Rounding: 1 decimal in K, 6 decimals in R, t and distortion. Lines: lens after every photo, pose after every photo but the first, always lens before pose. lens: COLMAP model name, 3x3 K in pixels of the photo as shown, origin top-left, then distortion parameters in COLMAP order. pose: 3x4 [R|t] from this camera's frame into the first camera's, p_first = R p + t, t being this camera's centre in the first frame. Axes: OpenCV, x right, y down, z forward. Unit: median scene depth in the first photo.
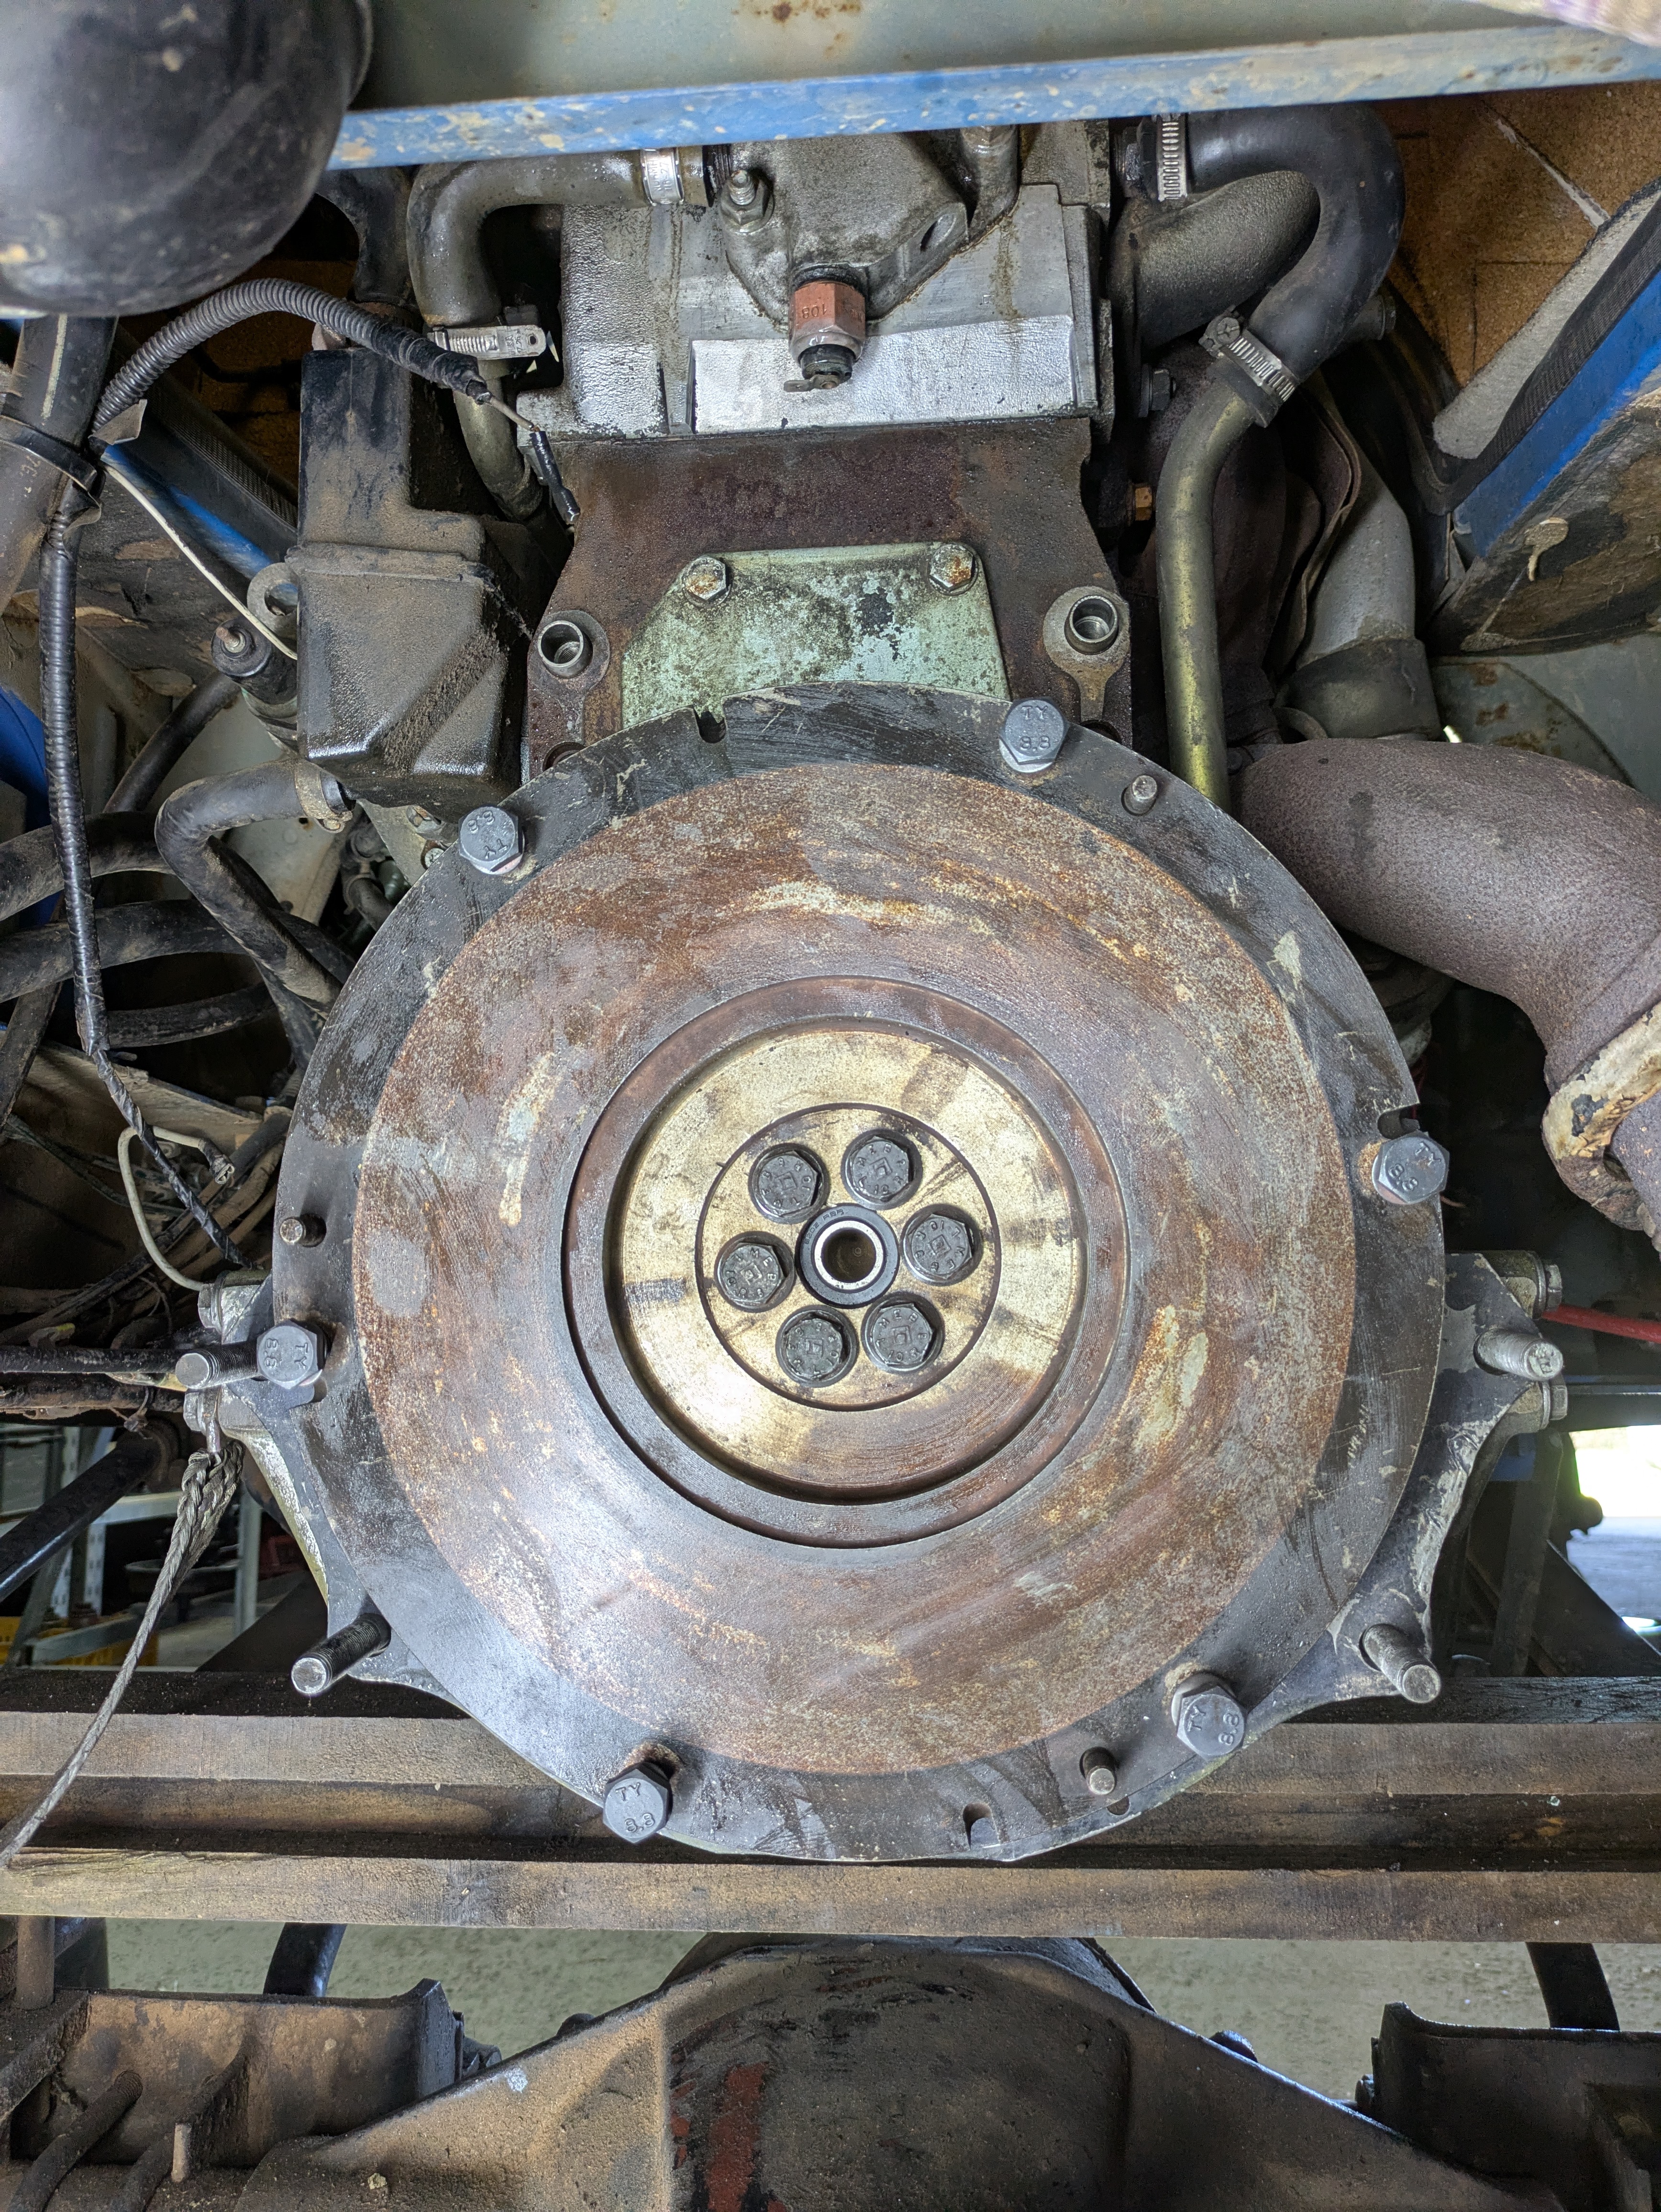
lens RADIAL K [[1578.1, 0, 830.5], [0, 1578.1, 1106.0], [0, 0, 1]] dist [0.056111, -0.057819]
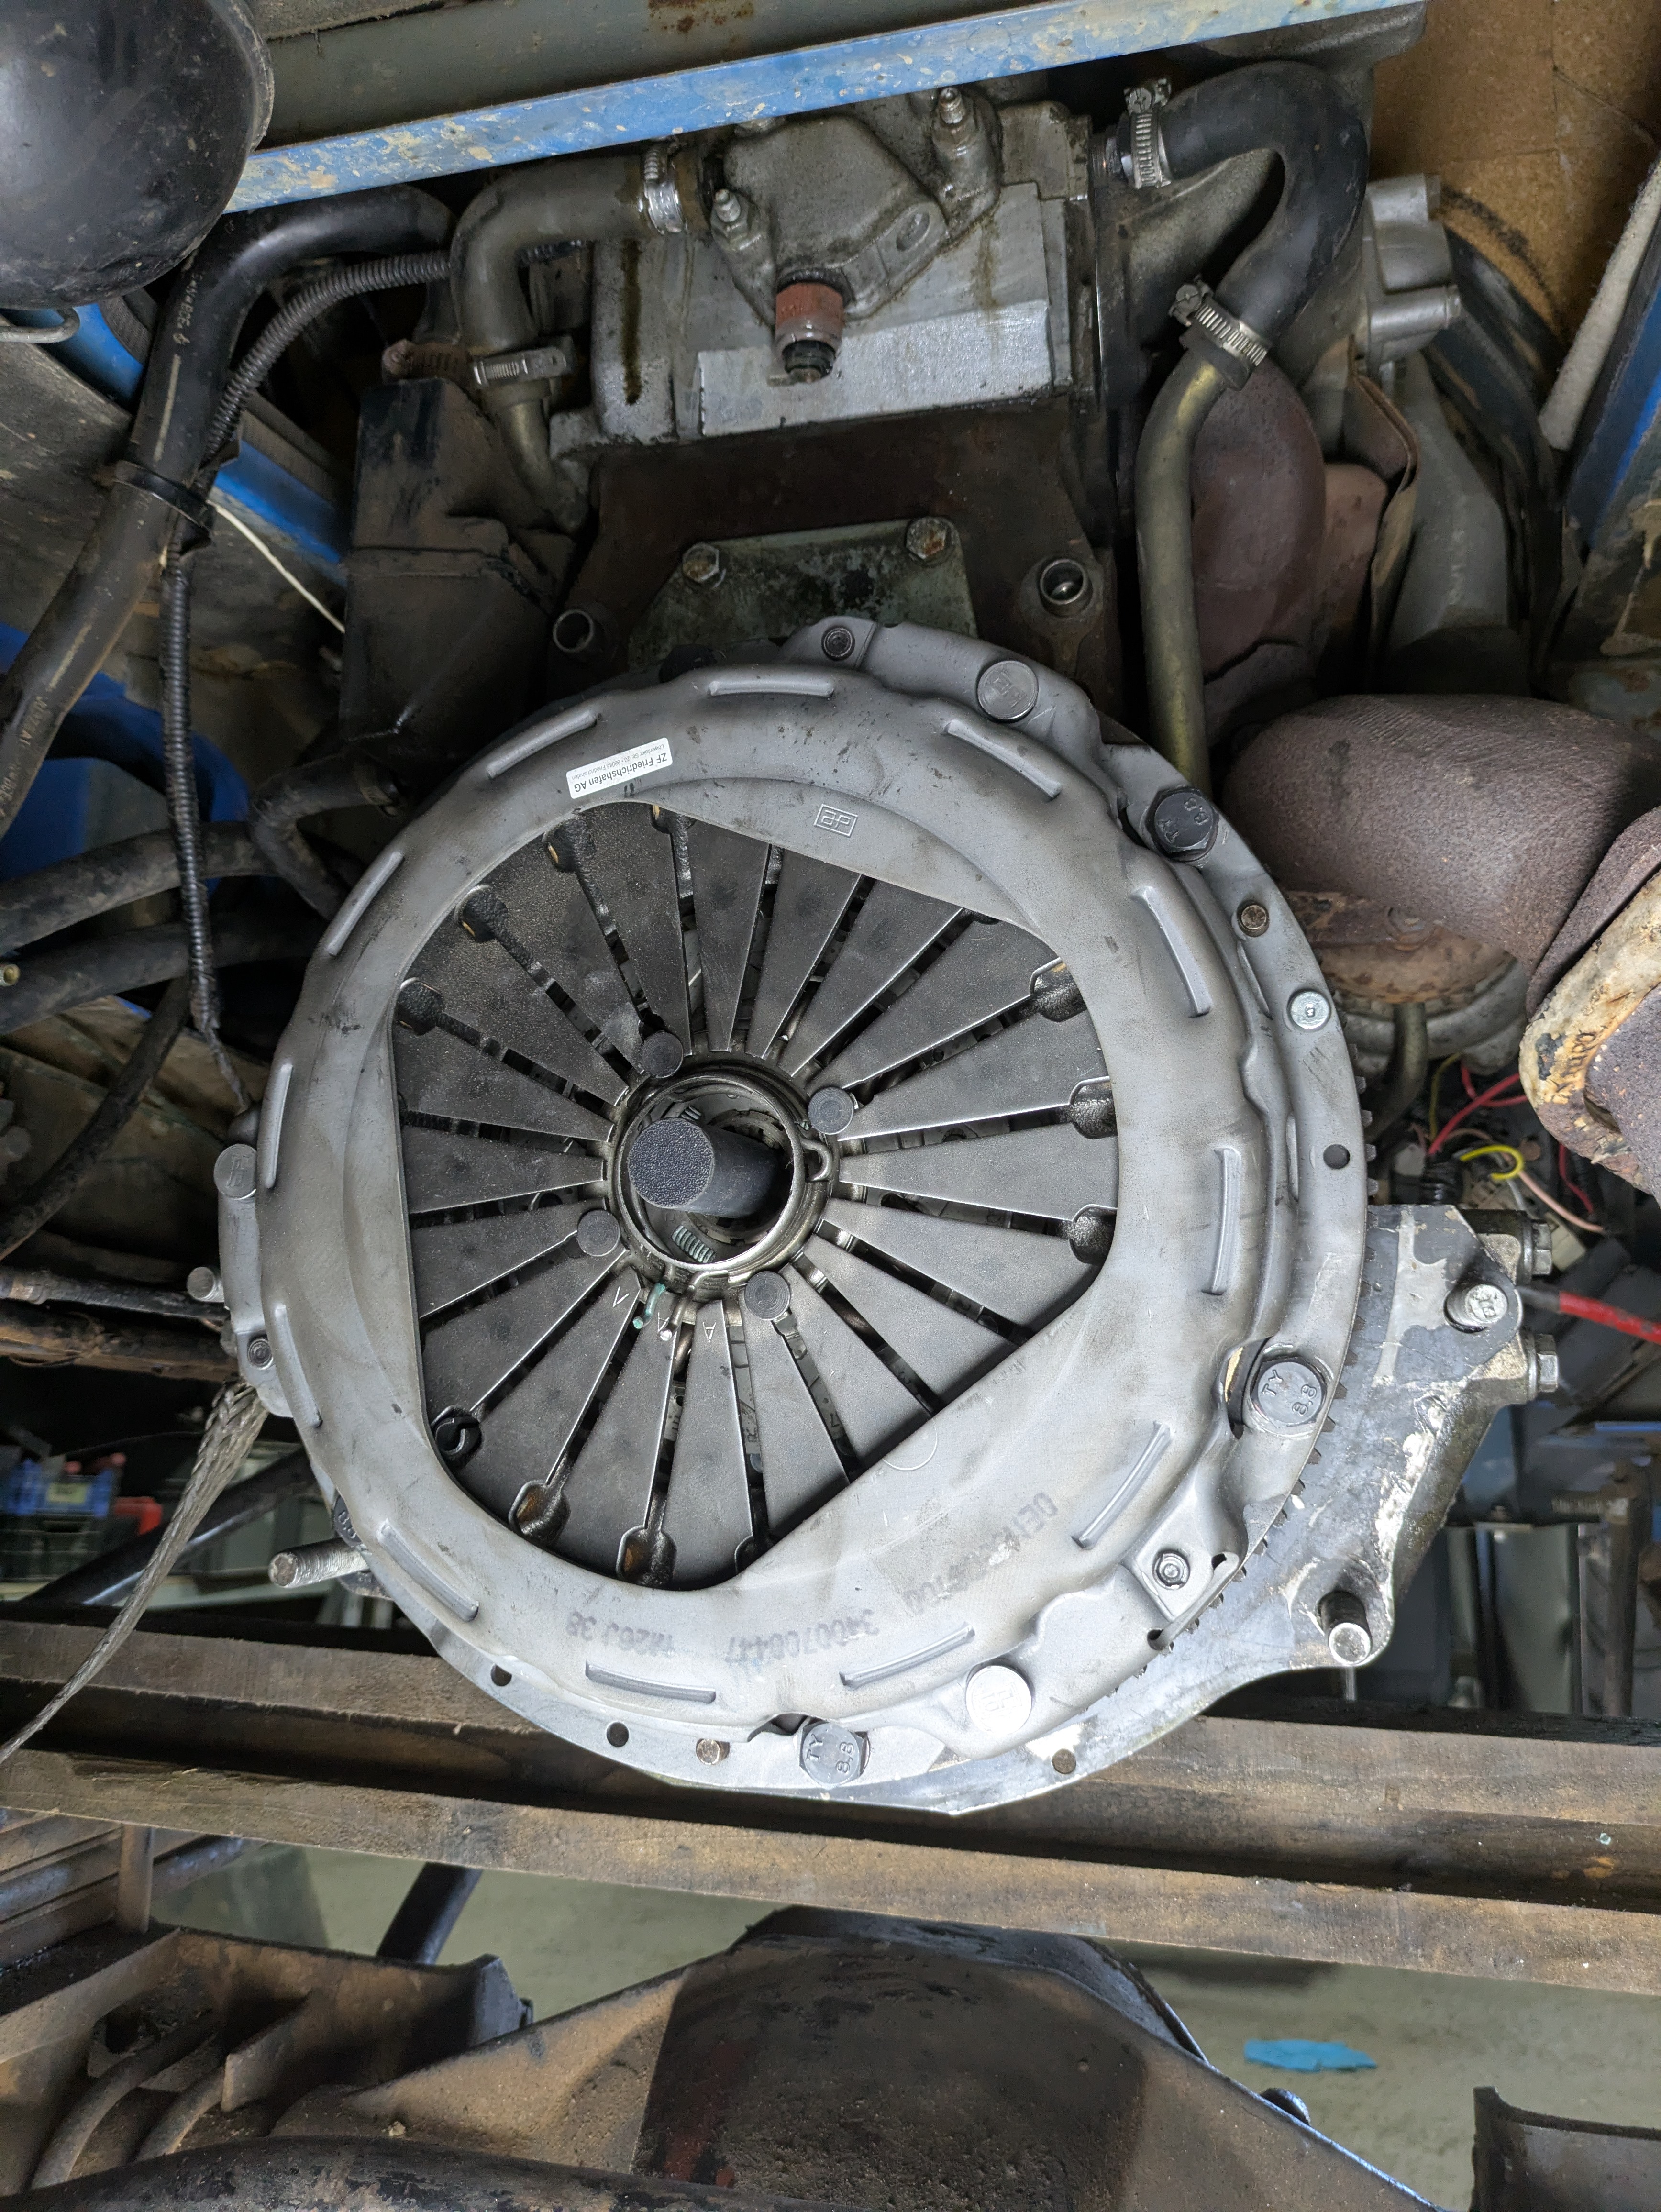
lens RADIAL K [[1597.4, 0, 892.7], [0, 1597.4, 1102.7], [0, 0, 1]] dist [0.061391, -0.076842]
pose [[0.983984, 0.006895, -0.178121, 0.241706], [-0.021172, 0.996699, -0.078374, 0.110301], [0.176993, 0.080890, 0.980882, -0.008190]]
